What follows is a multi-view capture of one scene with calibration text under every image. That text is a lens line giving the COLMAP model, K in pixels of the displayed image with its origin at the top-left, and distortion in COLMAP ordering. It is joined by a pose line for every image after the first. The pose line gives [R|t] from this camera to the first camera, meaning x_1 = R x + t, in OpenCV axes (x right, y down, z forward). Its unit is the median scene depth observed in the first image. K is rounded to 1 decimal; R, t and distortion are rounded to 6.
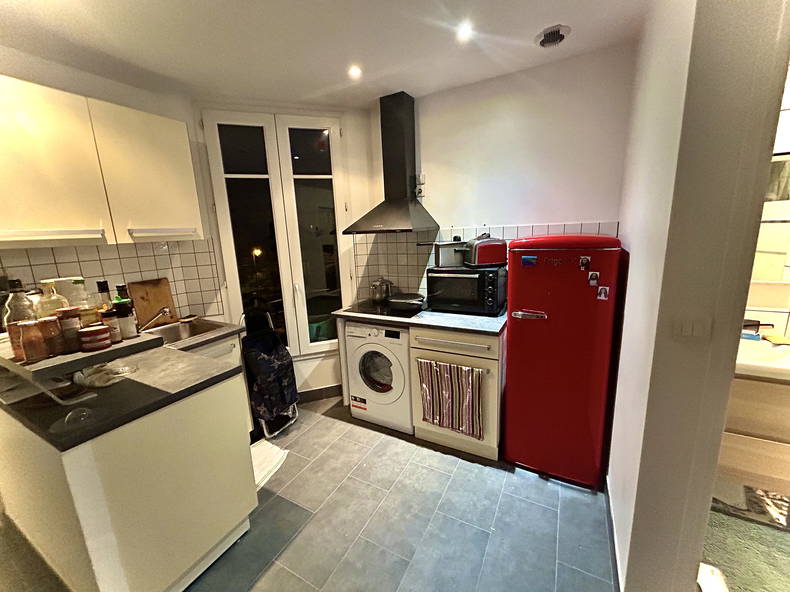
lens RADIAL K [[315.9, 0, 395.0], [0, 315.9, 296.0], [0, 0, 1]] dist [-0.000387, -0.000125]
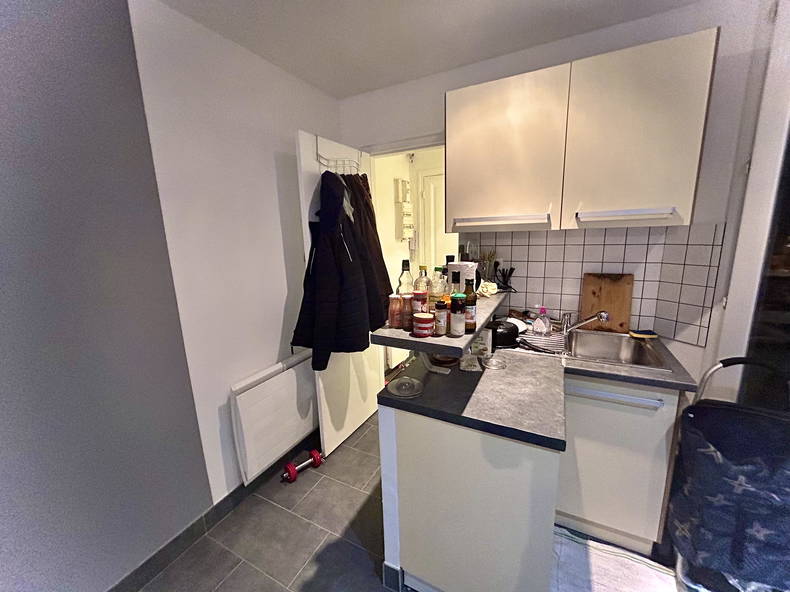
lens RADIAL K [[315.9, 0, 395.0], [0, 315.9, 296.0], [0, 0, 1]] dist [-0.000387, -0.000125]
pose [[0.017431, 0.238202, -0.971059, 0.020695], [-0.168340, 0.958042, 0.231987, -0.100886], [0.985575, 0.159425, 0.056799, 0.459161]]
